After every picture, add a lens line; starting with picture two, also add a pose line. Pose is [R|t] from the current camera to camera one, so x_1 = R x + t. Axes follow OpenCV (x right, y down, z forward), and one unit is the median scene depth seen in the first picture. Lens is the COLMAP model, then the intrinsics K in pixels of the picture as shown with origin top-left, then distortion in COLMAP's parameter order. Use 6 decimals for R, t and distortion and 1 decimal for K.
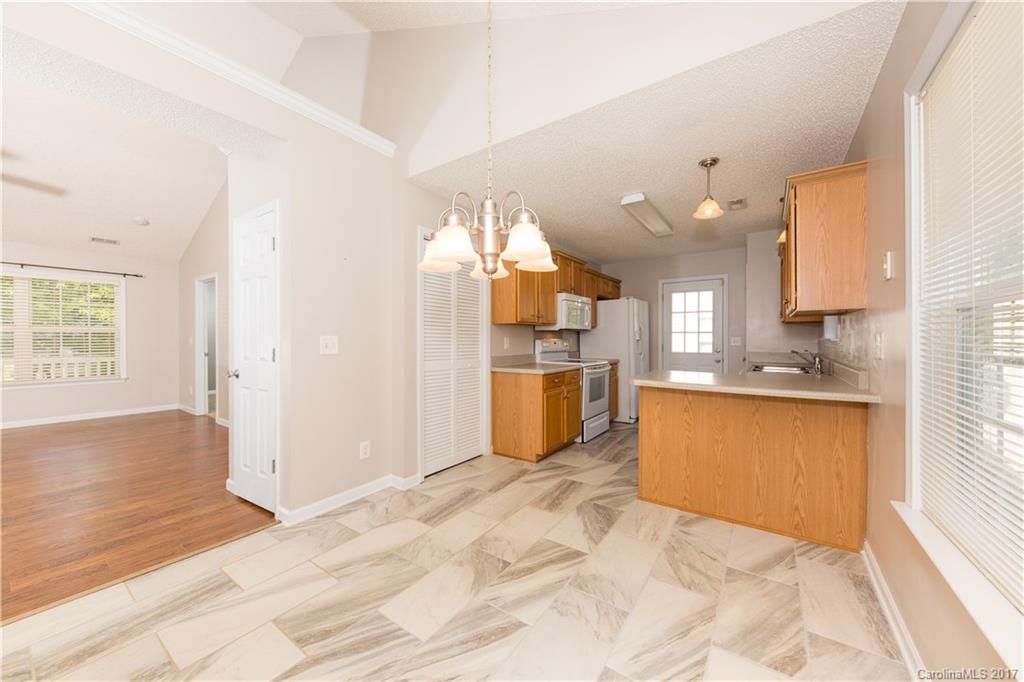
lens RADIAL K [[368.5, 0, 515.1], [0, 368.5, 339.1], [0, 0, 1]] dist [0.005409, -0.002382]
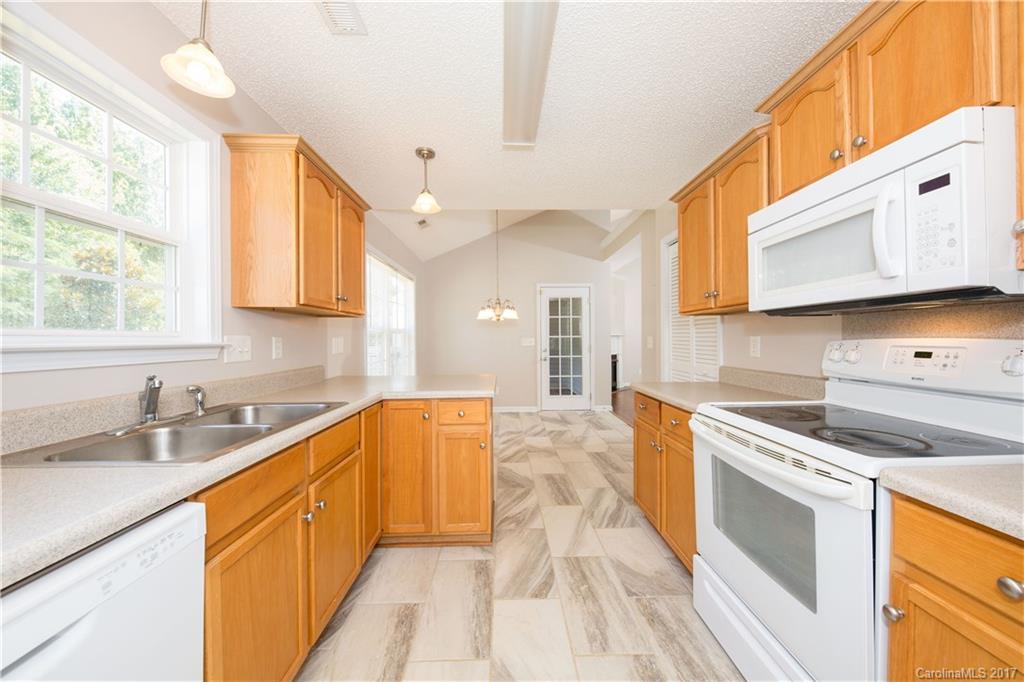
lens RADIAL K [[368.5, 0, 514.8], [0, 368.5, 337.9], [0, 0, 1]] dist [0.005409, -0.002382]
pose [[-0.807673, 0.001882, -0.589628, 0.561662], [0.003291, 0.999994, -0.001315, -0.003002], [0.589622, -0.003003, -0.807674, 1.183805]]
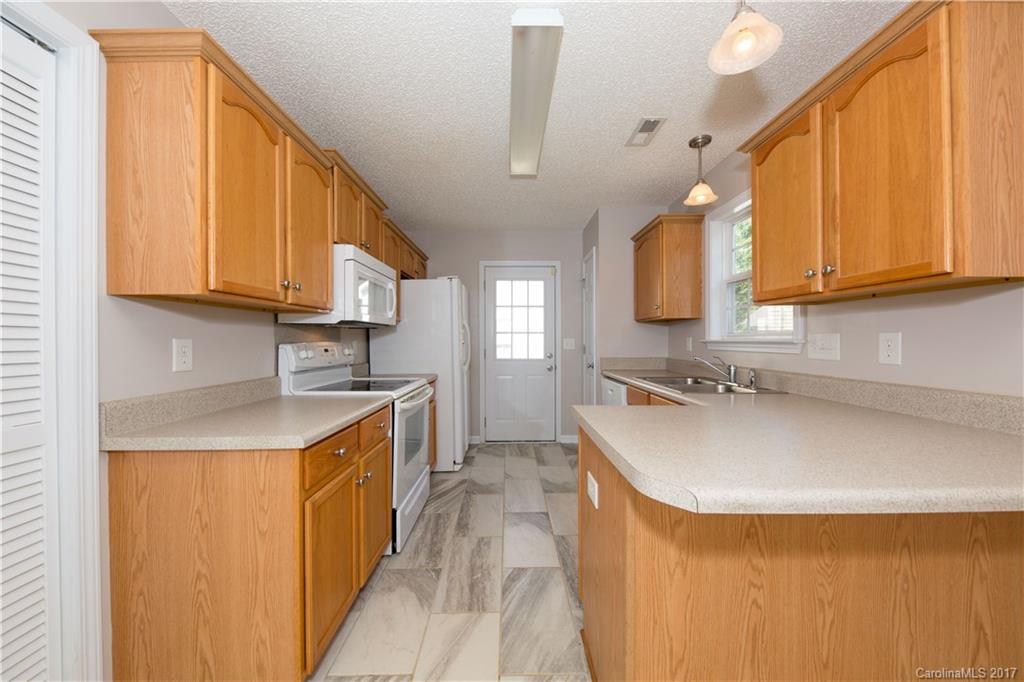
lens RADIAL K [[368.5, 0, 514.8], [0, 368.5, 340.5], [0, 0, 1]] dist [0.005409, -0.002382]
pose [[0.818651, -0.002803, 0.574284, 0.034072], [0.004705, 0.999987, -0.001827, -0.000350], [-0.574272, 0.004198, 0.818654, 0.500372]]
